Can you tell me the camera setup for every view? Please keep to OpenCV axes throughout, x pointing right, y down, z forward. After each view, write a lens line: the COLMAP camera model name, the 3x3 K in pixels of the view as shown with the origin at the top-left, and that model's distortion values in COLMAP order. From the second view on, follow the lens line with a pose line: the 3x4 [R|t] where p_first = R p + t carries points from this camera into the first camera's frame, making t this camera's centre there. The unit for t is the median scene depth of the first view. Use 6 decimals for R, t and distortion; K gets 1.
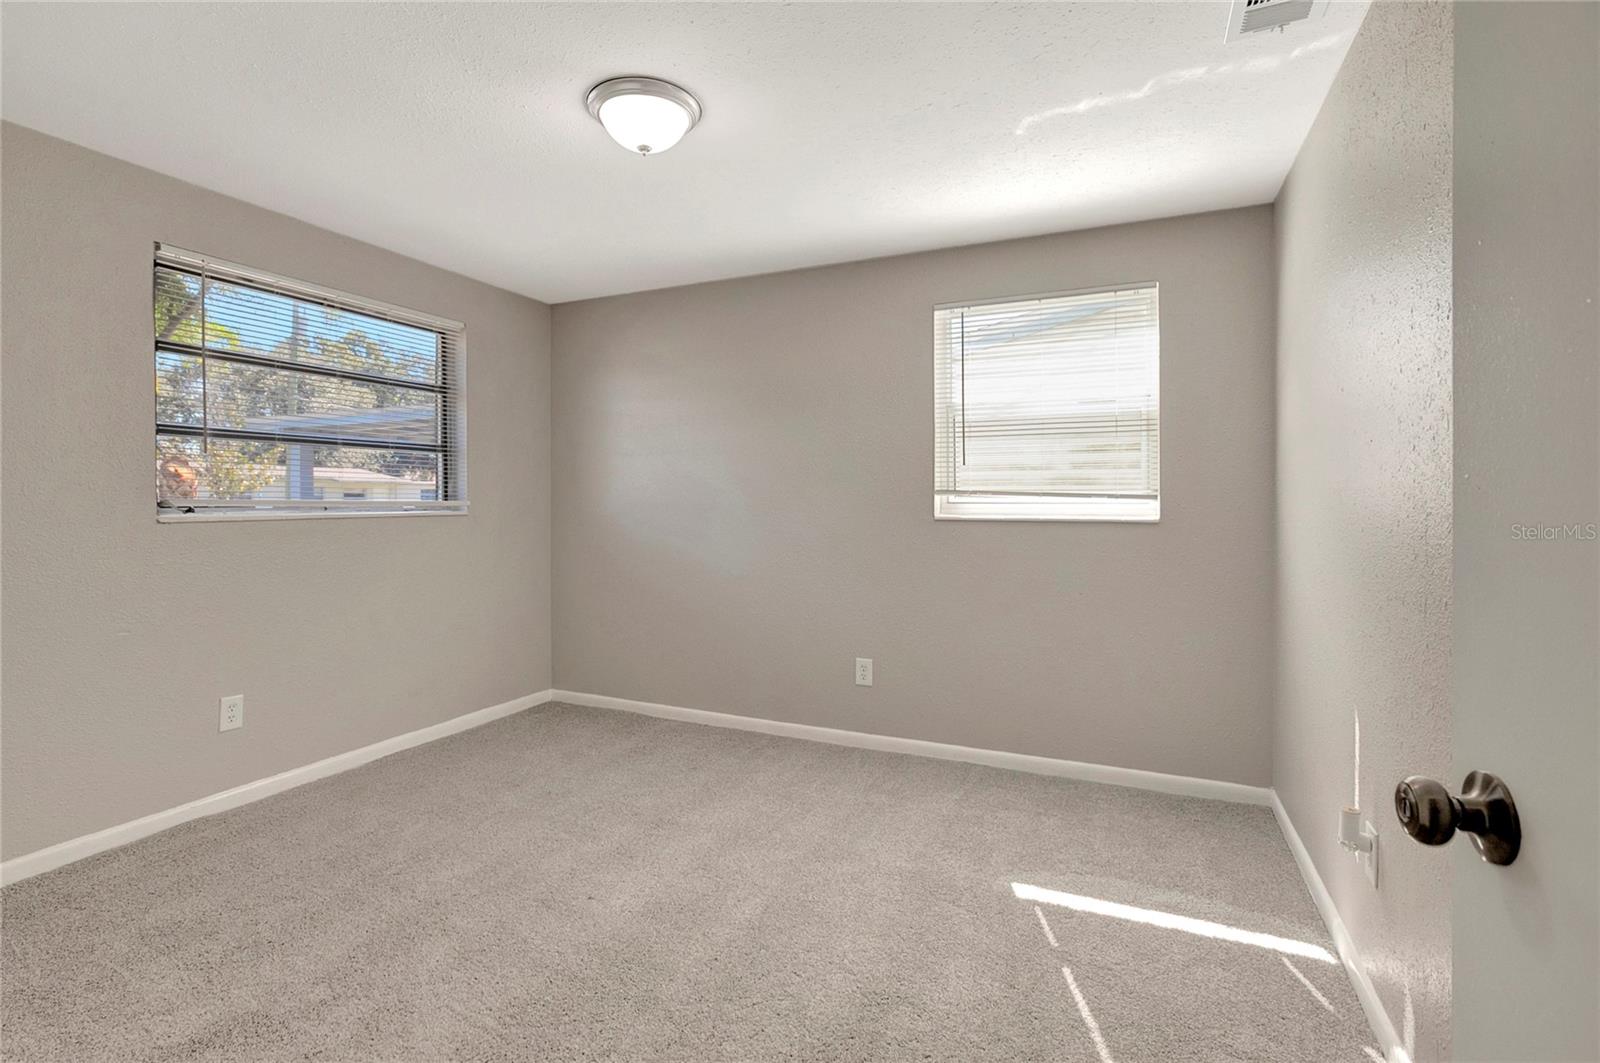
lens RADIAL K [[706.3, 0, 748.4], [0, 706.3, 511.7], [0, 0, 1]] dist [-0.002424, 0.000118]
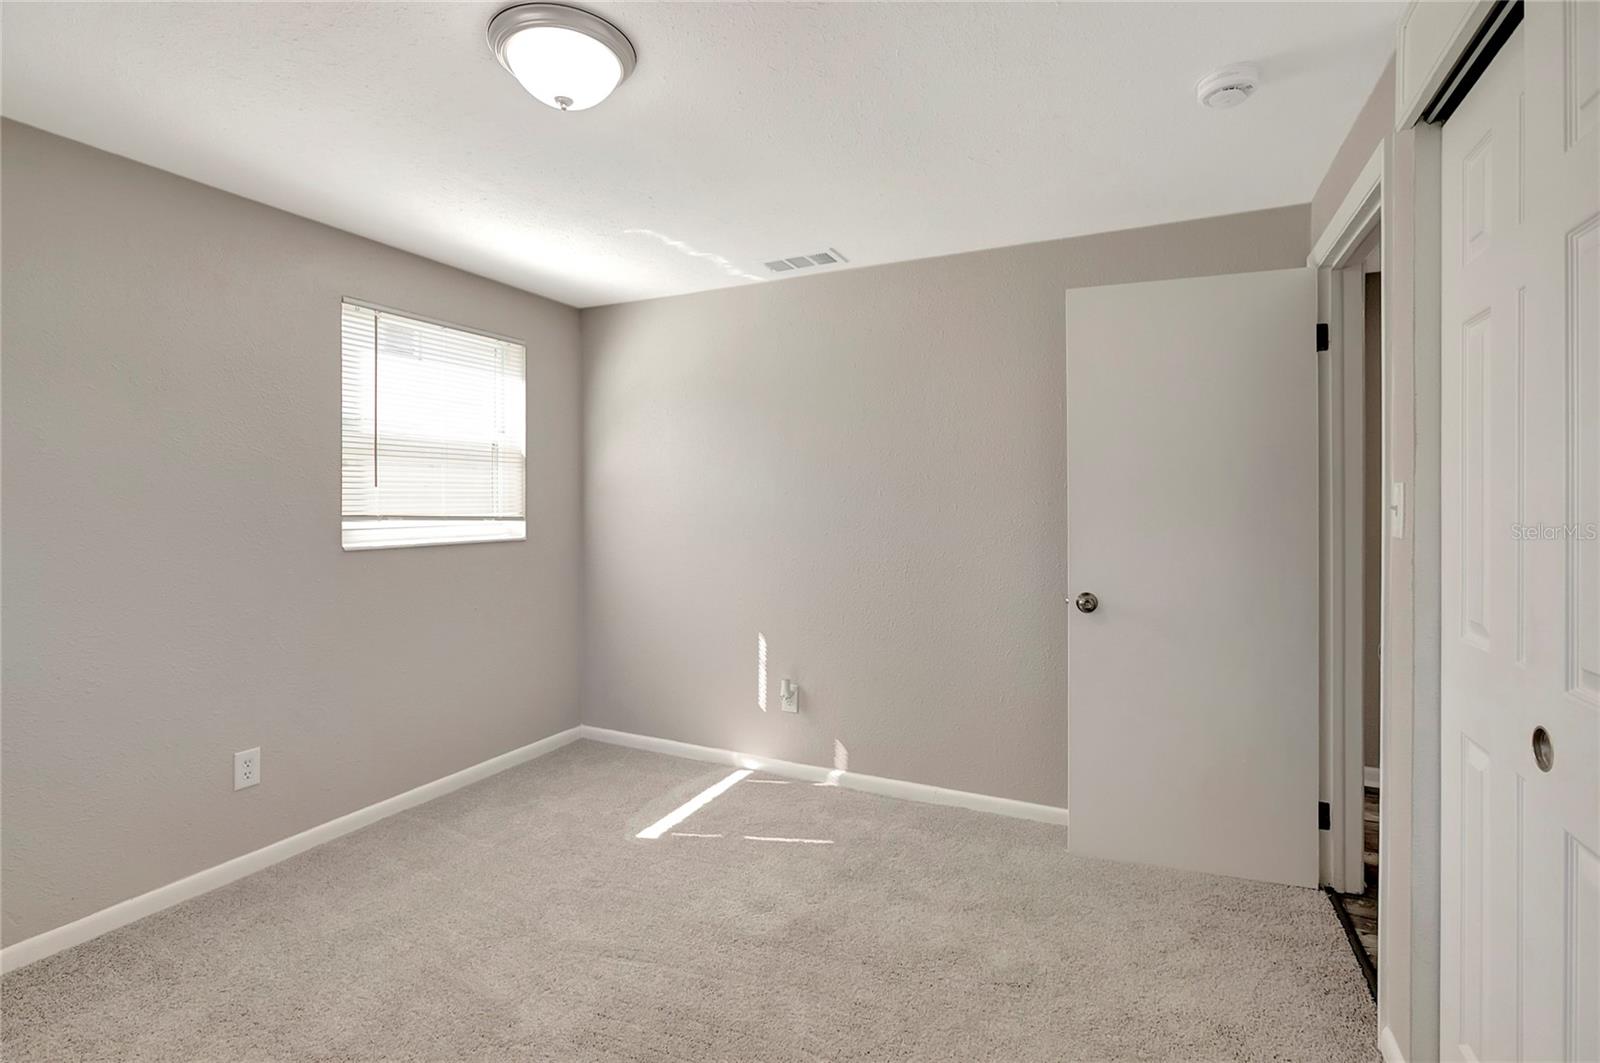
lens RADIAL K [[742.7, 0, 776.1], [0, 742.7, 506.1], [0, 0, 1]] dist [-0.010653, 0.000241]
pose [[0.051750, -0.005450, 0.998645, -0.672963], [0.021303, 0.999764, 0.004352, -0.039173], [-0.998433, 0.021049, 0.051854, 0.500744]]
